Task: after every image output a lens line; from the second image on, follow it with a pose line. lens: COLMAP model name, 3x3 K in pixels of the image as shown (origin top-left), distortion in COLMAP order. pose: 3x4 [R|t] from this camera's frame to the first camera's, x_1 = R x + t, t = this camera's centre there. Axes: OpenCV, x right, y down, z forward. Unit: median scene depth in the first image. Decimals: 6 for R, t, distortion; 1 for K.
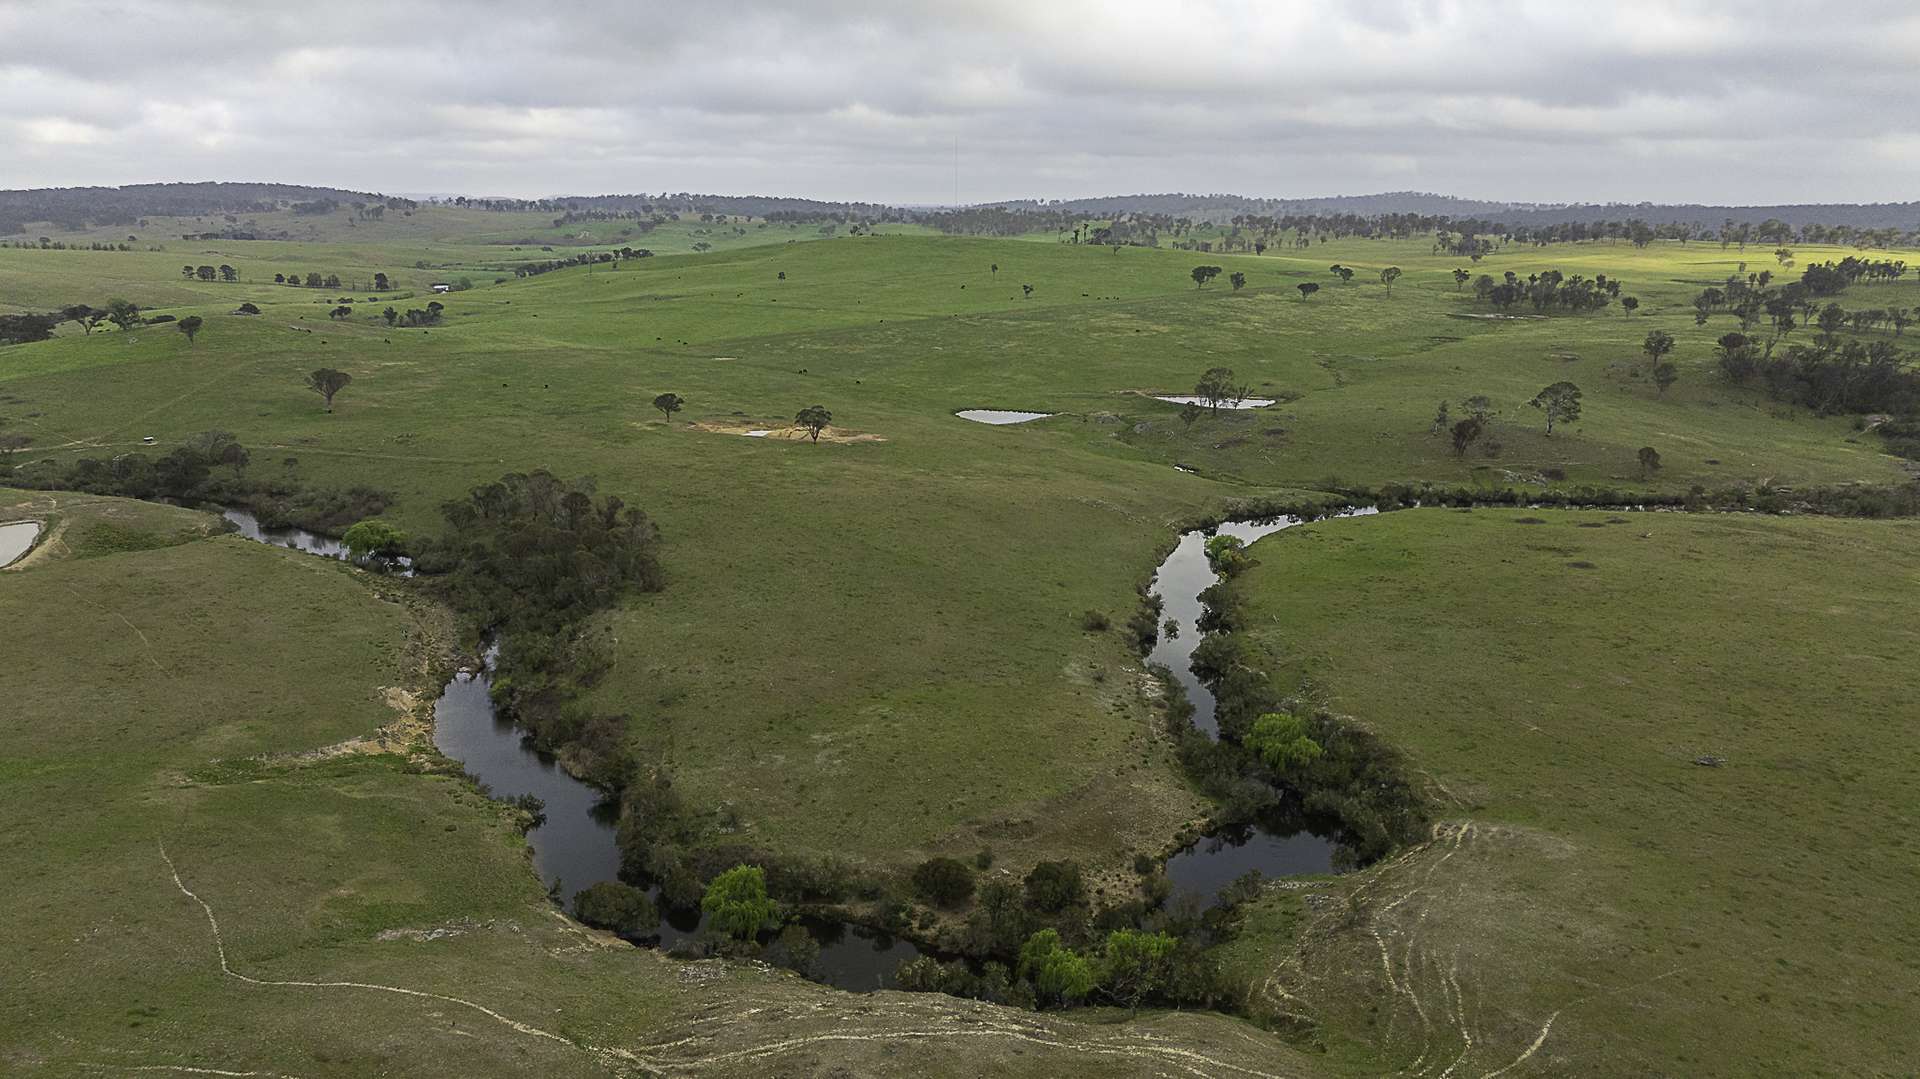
lens RADIAL K [[1397.2, 0, 959.1], [0, 1397.2, 538.0], [0, 0, 1]] dist [-0.005979, -0.001287]
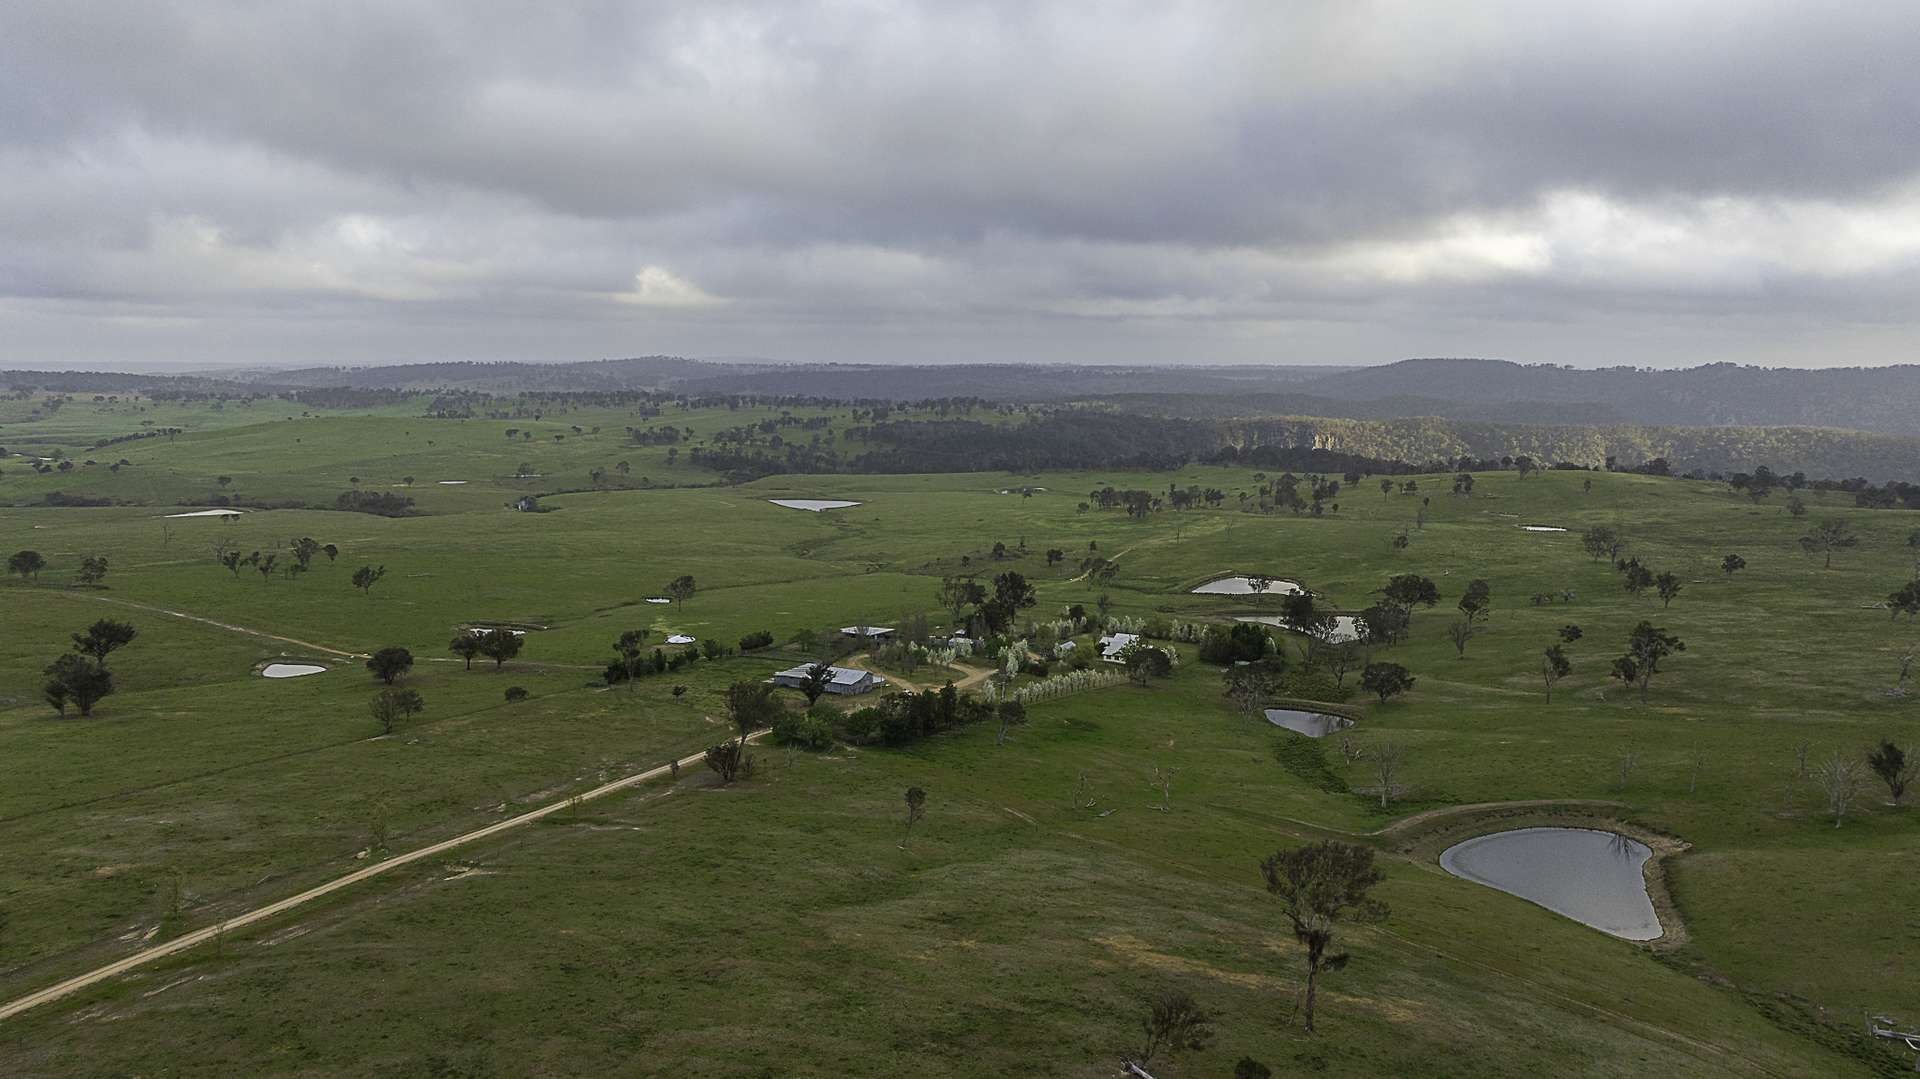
lens RADIAL K [[1397.2, 0, 958.3], [0, 1397.2, 539.4], [0, 0, 1]] dist [-0.005979, -0.001287]
pose [[0.879754, -0.068362, 0.470489, -0.151455], [0.115649, 0.990655, -0.072307, 0.131024], [-0.461149, 0.118024, 0.879438, -0.745339]]
